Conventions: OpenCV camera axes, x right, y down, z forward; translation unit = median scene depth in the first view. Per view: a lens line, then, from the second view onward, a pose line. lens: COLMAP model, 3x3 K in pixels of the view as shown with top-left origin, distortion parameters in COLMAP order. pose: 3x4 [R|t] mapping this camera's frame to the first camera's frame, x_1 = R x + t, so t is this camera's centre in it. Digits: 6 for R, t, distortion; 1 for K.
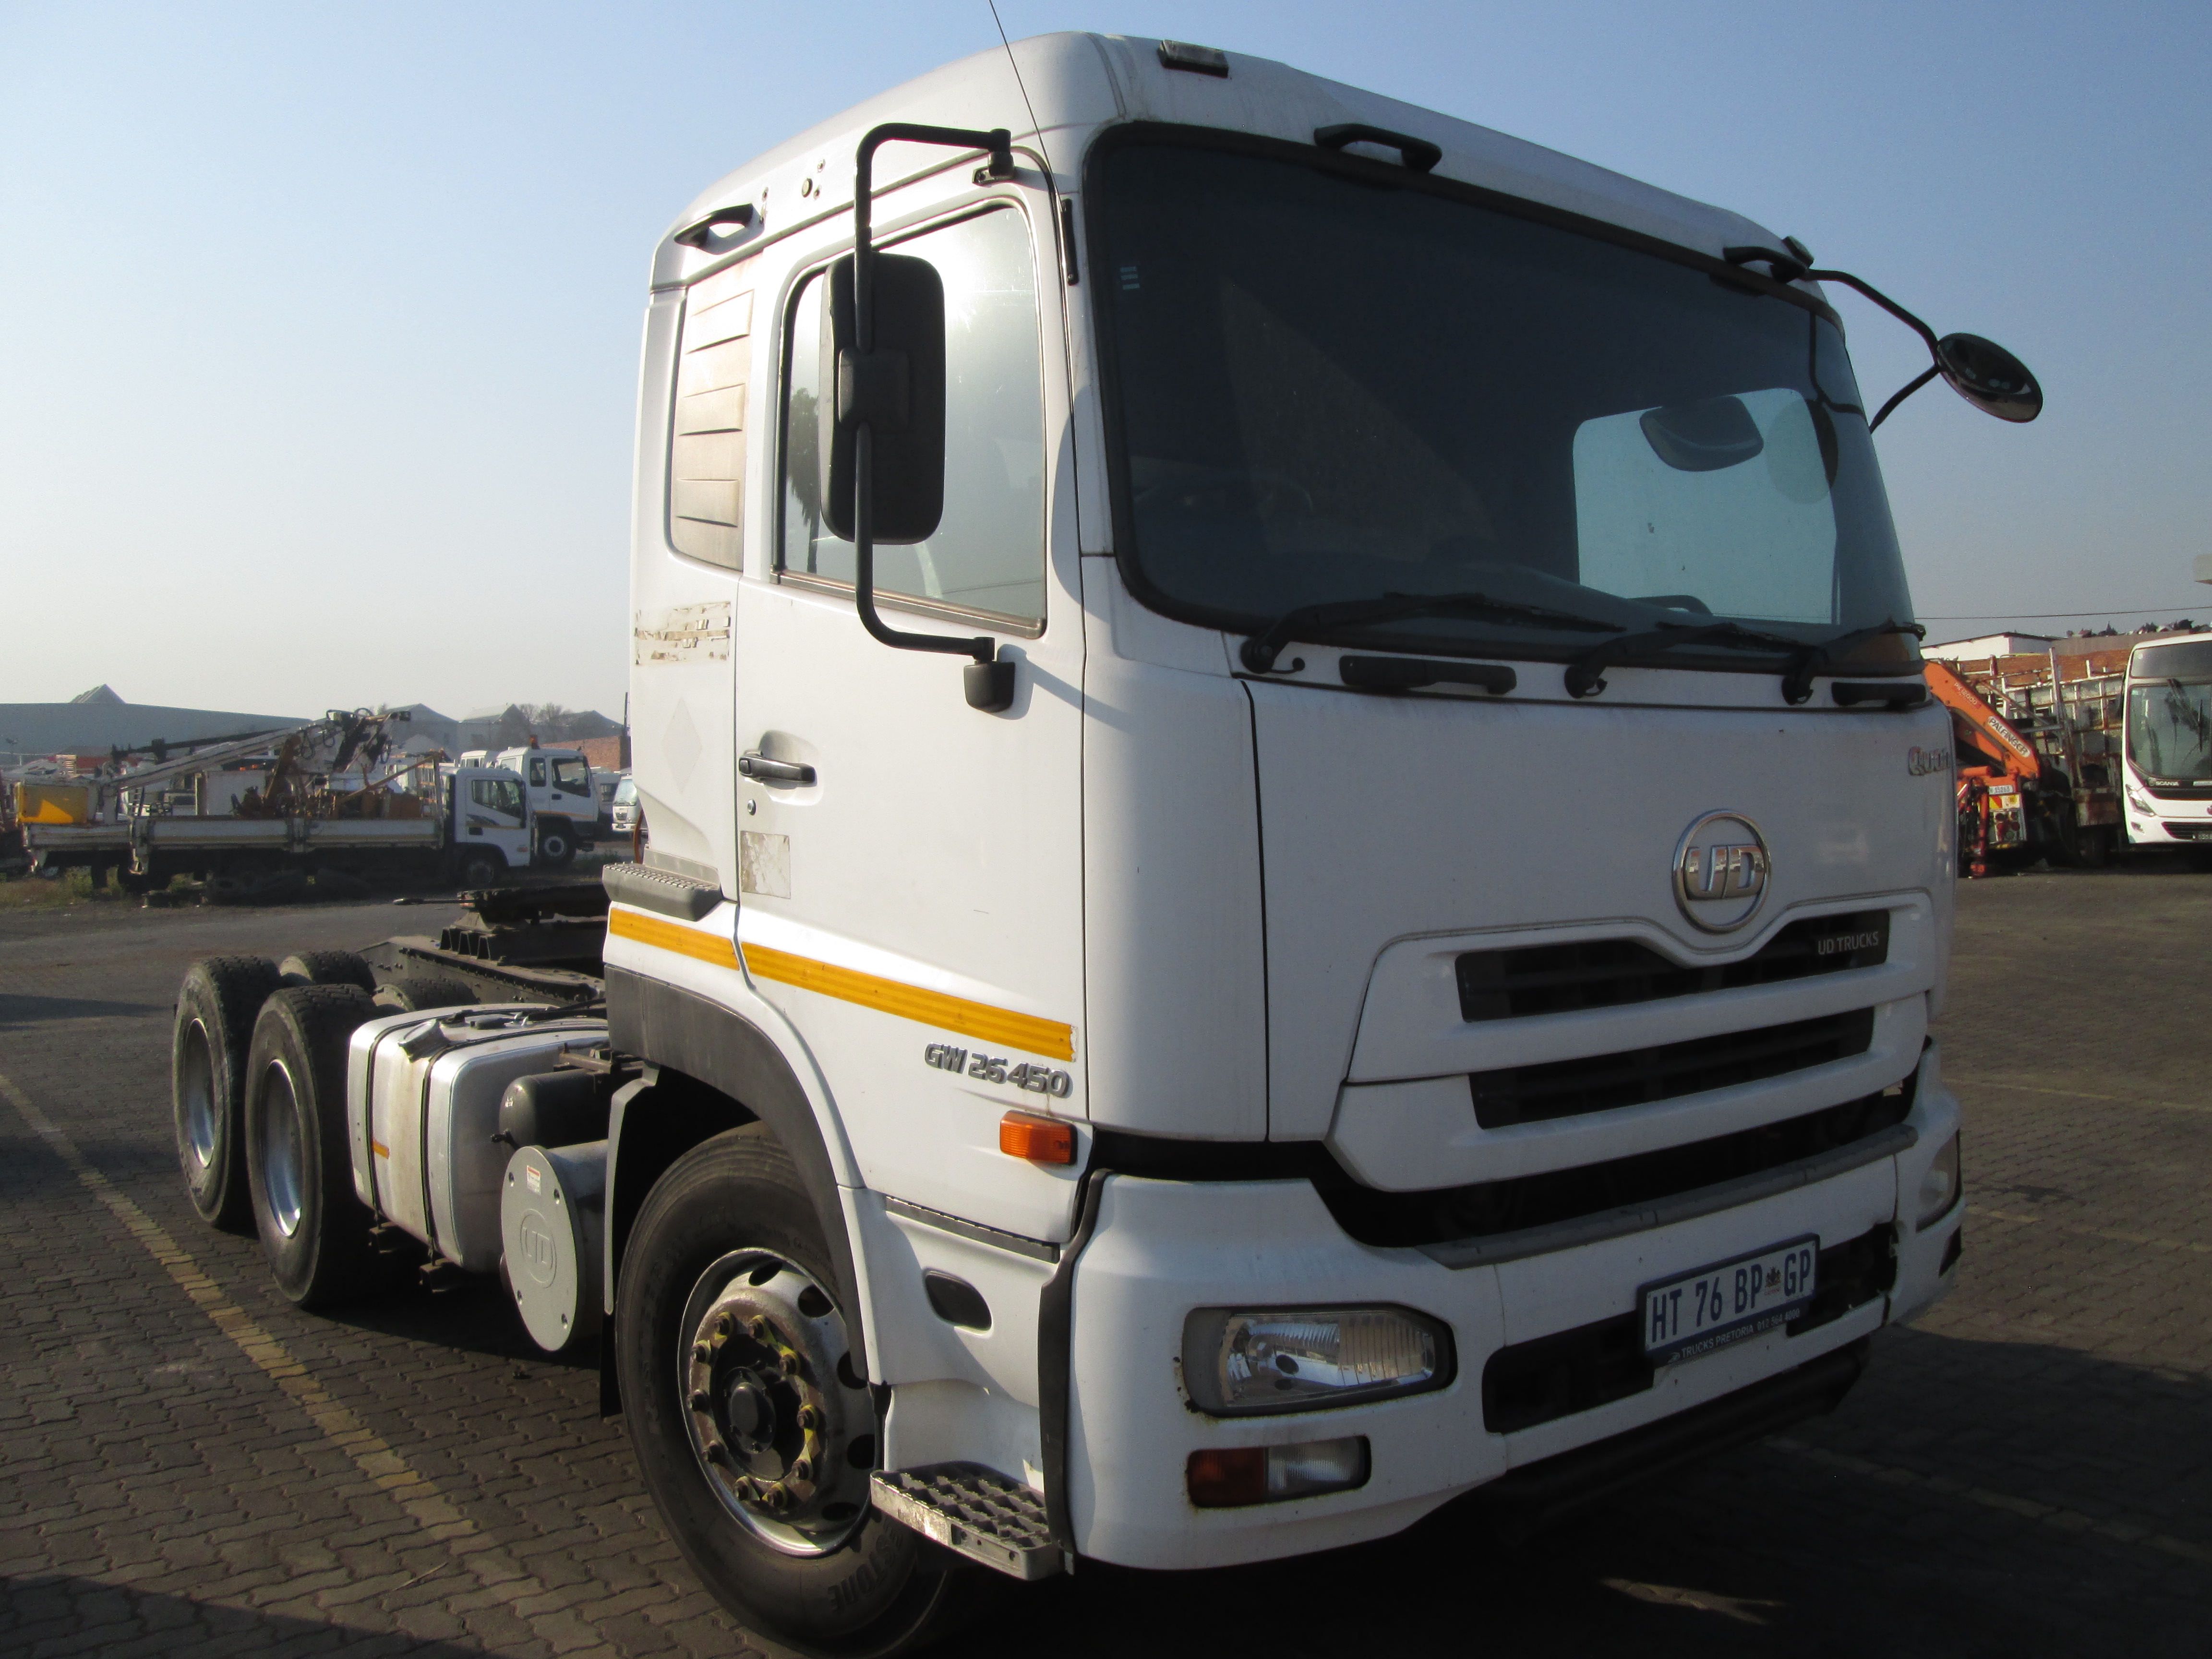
lens RADIAL K [[1804.0, 0, 1111.5], [0, 1804.0, 775.3], [0, 0, 1]] dist [-0.053787, 0.020628]
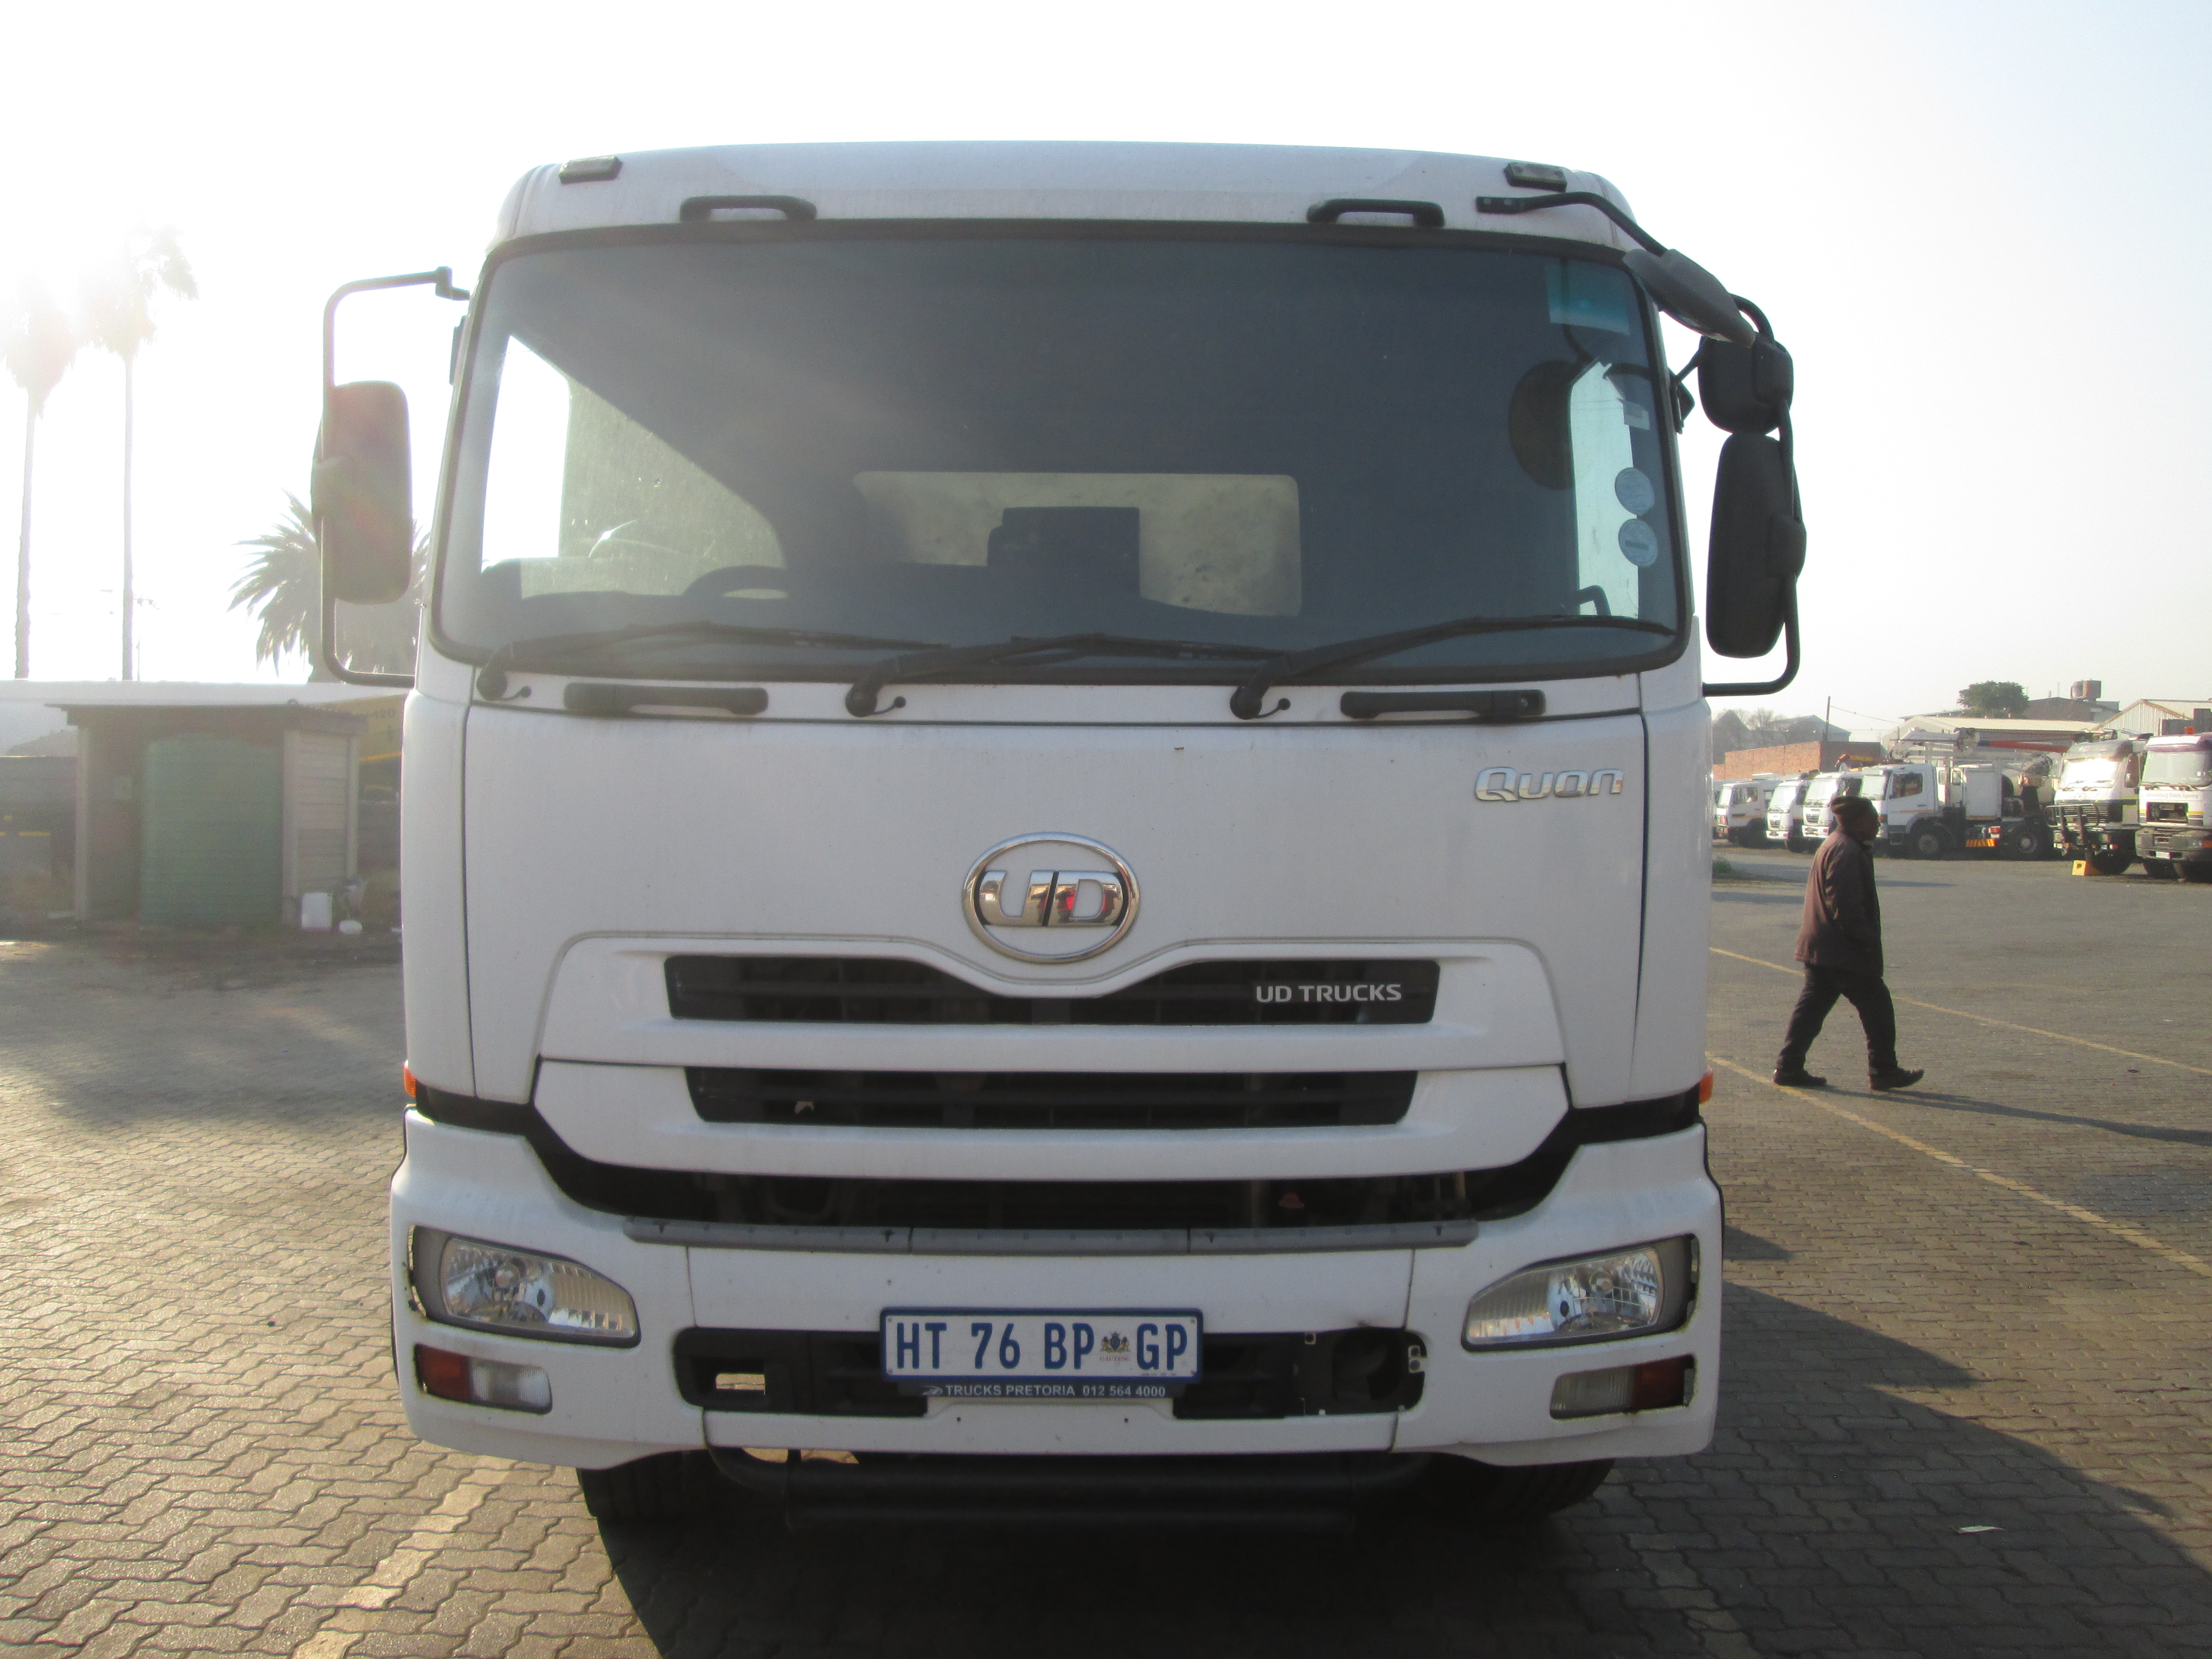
lens RADIAL K [[1804.0, 0, 1111.5], [0, 1804.0, 775.3], [0, 0, 1]] dist [-0.053787, 0.020628]
pose [[0.794345, 0.012256, -0.607343, 0.983869], [-0.013798, 0.999903, 0.002131, -0.014091], [0.607310, 0.006687, 0.794437, 0.278204]]
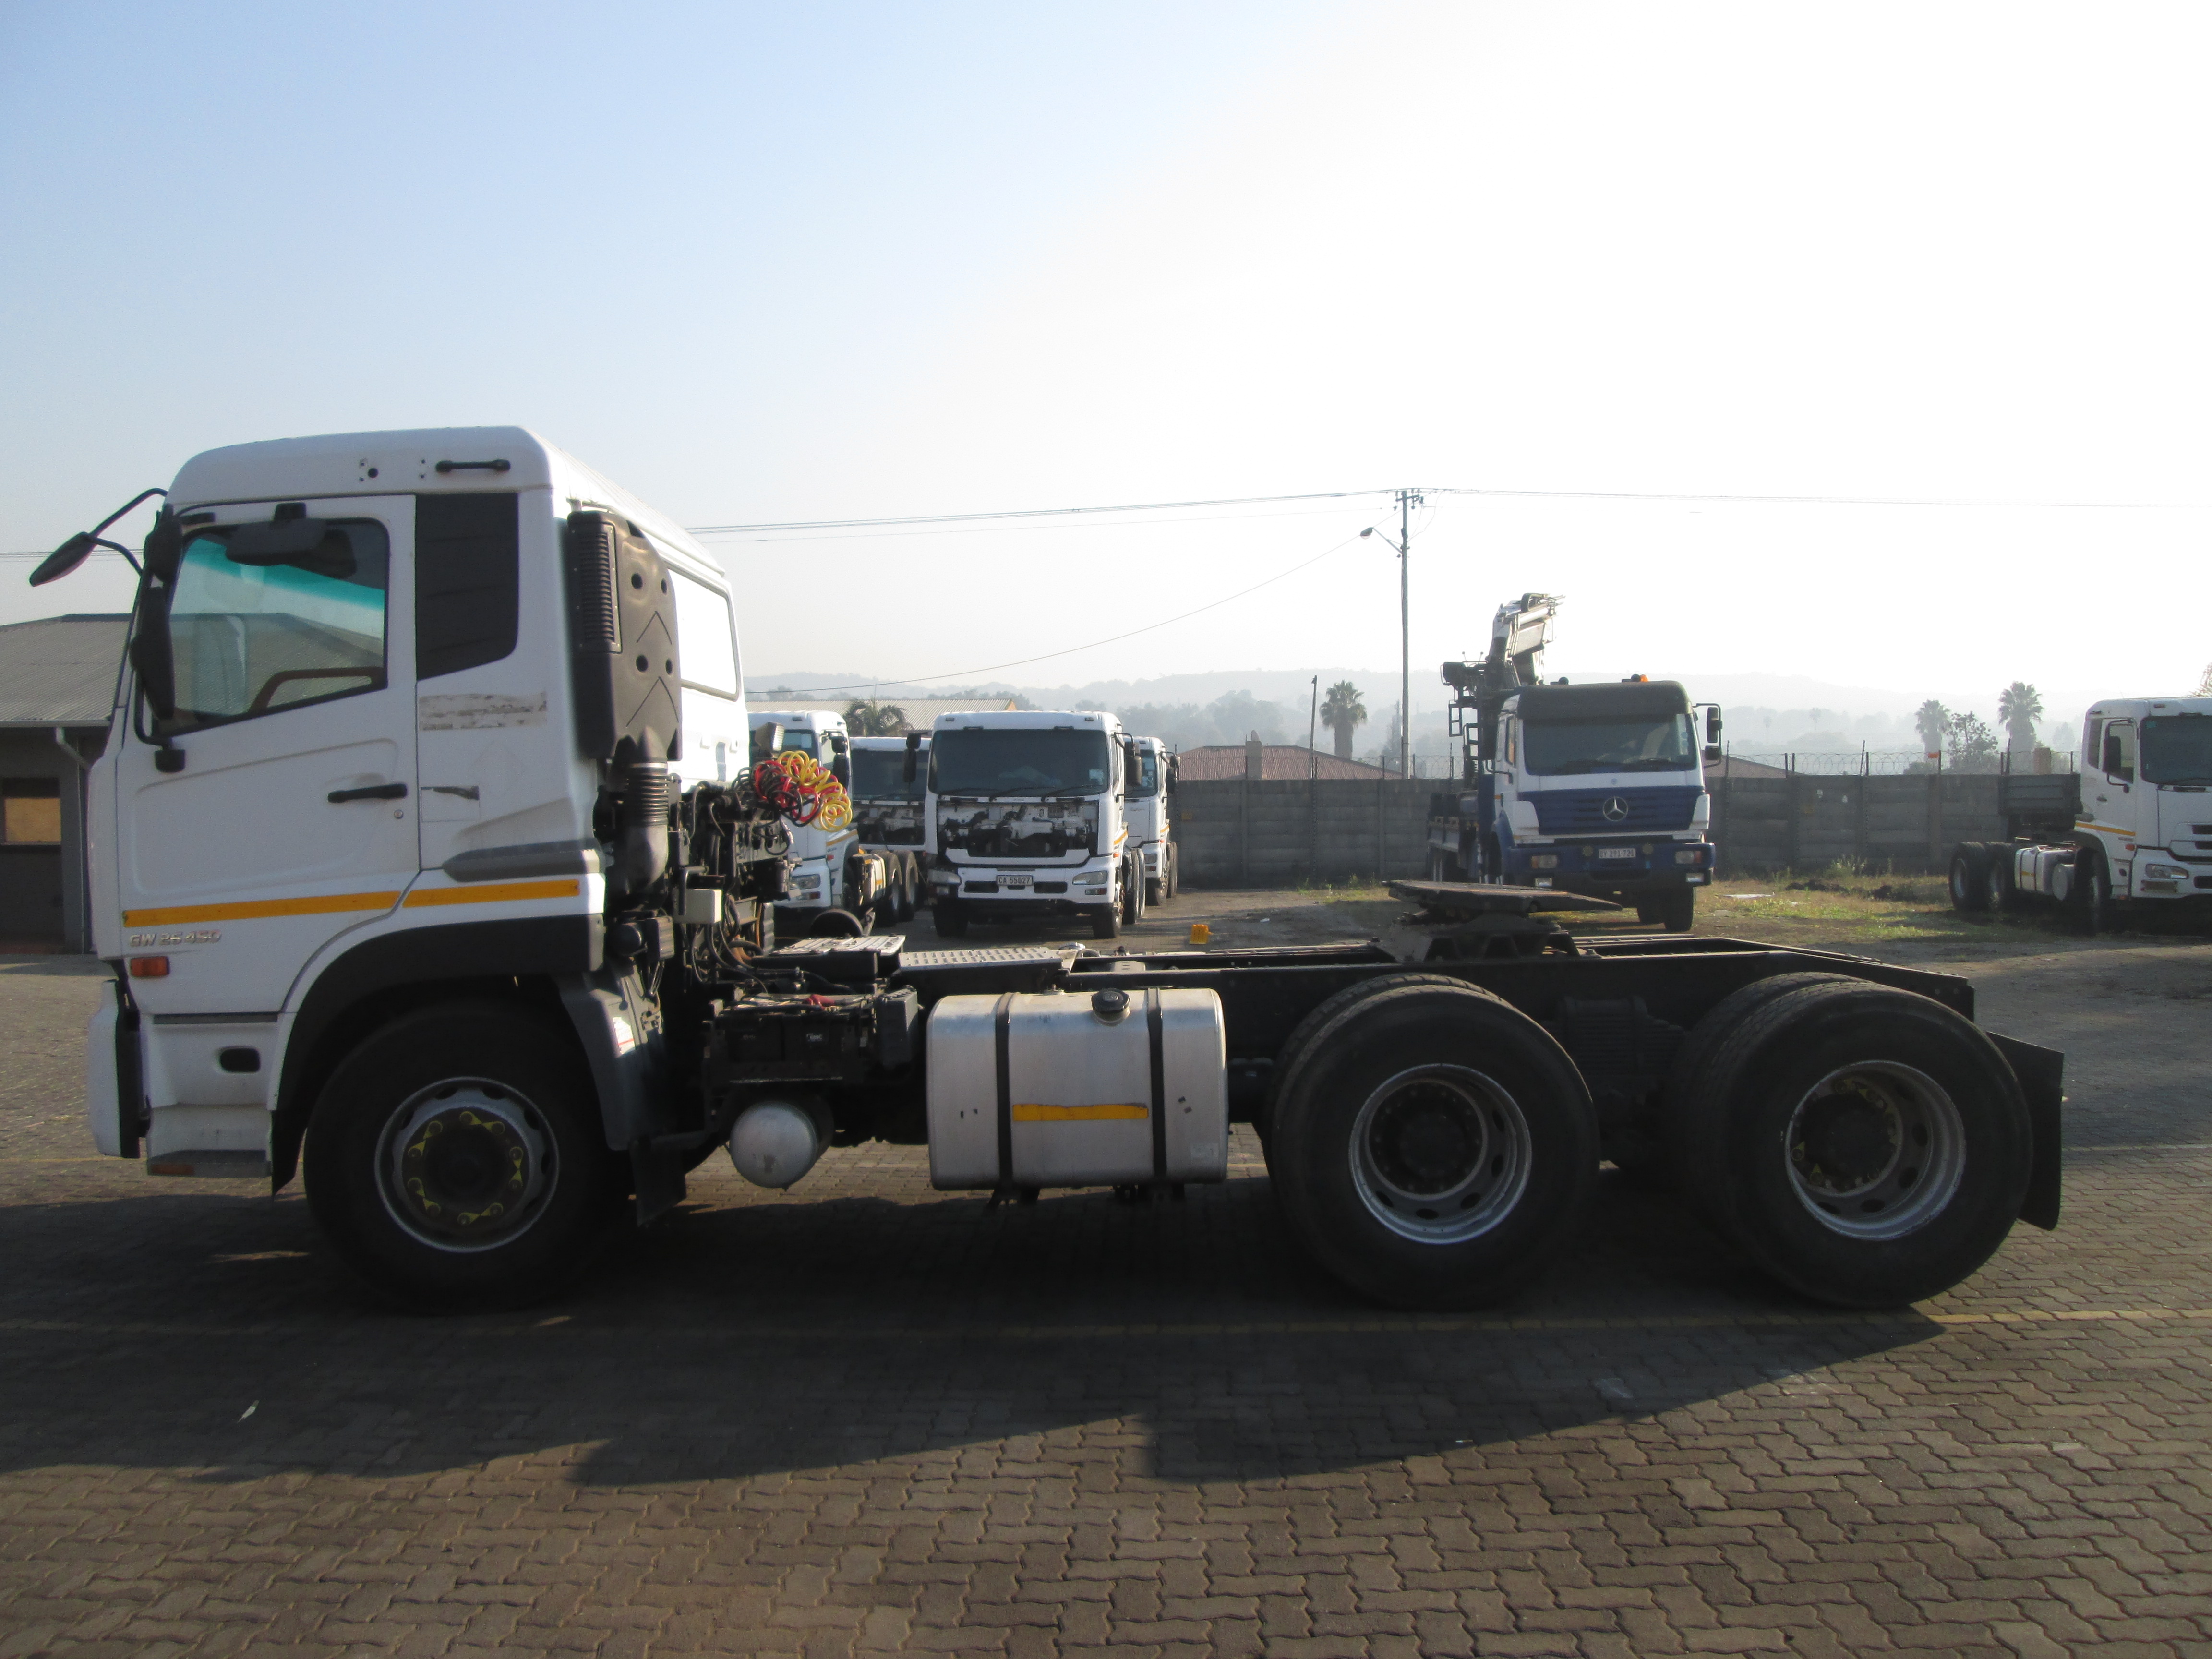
lens RADIAL K [[1804.0, 0, 1111.5], [0, 1804.0, 775.3], [0, 0, 1]] dist [-0.053787, 0.020628]
pose [[0.717692, 0.006082, -0.696334, 1.998155], [0.001250, 0.999949, 0.010023, -0.180919], [0.696360, -0.008064, 0.717648, -7.110102]]
